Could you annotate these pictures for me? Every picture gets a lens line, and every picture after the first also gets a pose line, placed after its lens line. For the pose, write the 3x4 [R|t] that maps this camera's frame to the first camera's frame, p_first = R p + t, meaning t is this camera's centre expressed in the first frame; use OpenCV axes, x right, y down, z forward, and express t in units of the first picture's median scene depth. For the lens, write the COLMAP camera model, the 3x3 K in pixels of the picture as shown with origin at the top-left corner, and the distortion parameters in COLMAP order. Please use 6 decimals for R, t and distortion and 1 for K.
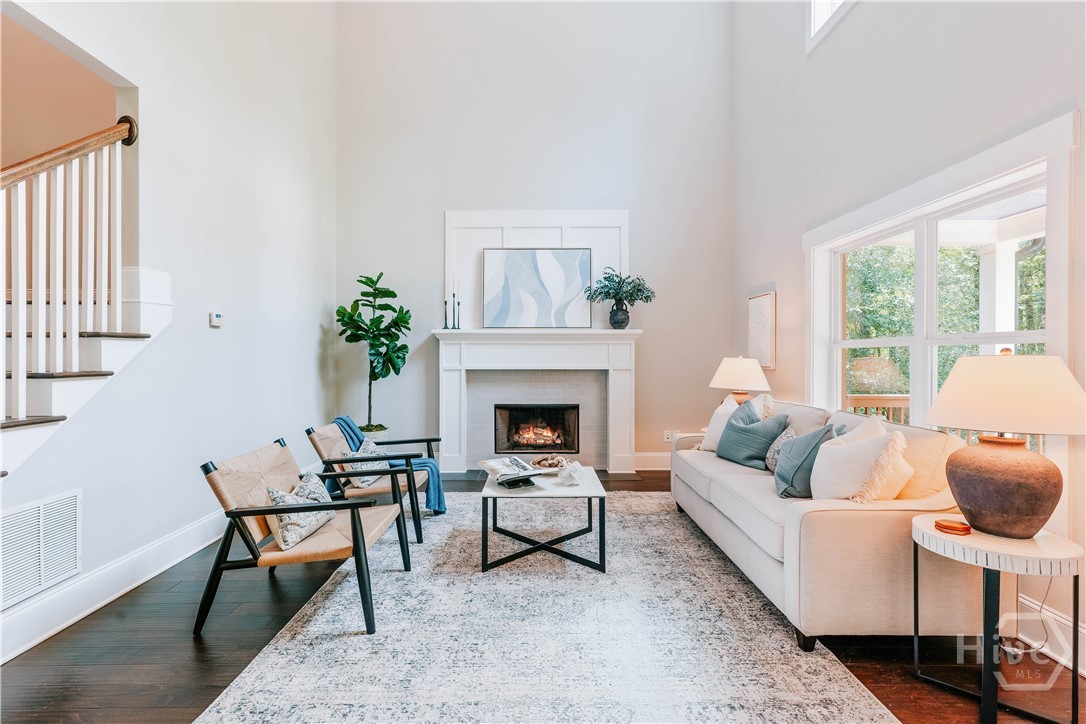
lens RADIAL K [[517.9, 0, 536.5], [0, 517.9, 358.4], [0, 0, 1]] dist [0.004375, -0.004706]
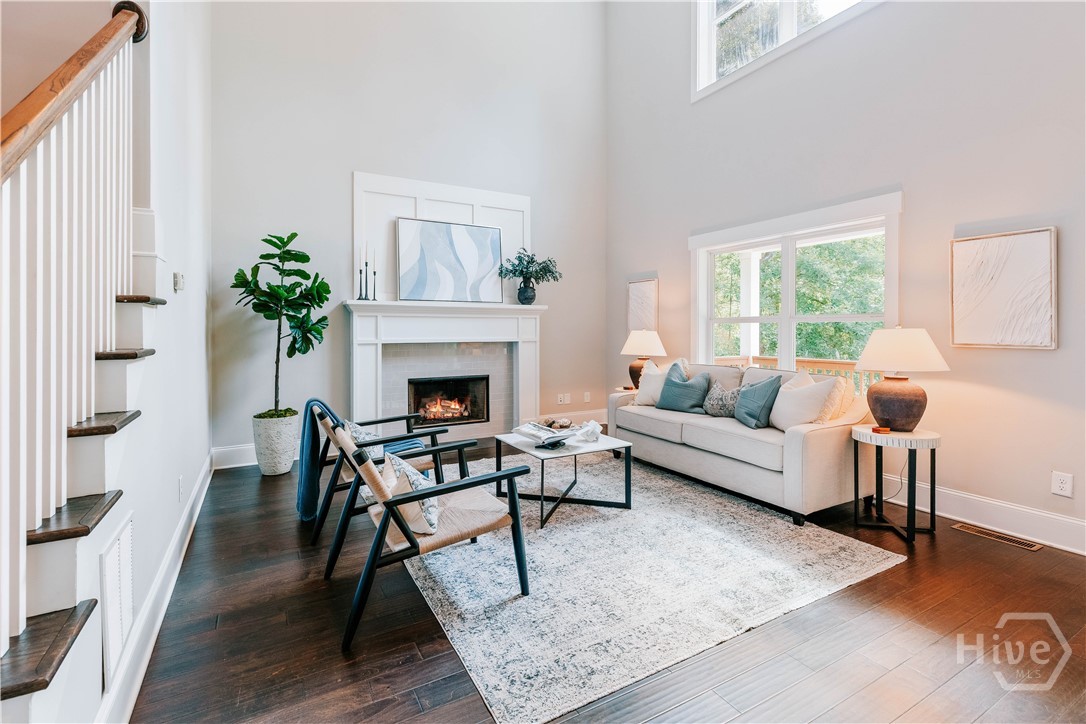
lens RADIAL K [[517.9, 0, 544.2], [0, 517.9, 333.0], [0, 0, 1]] dist [0.004375, -0.004706]
pose [[0.859629, -0.002845, 0.510911, -0.381407], [0.002056, 0.999996, 0.002109, 0.000820], [-0.510915, -0.000763, 0.859631, 0.039948]]
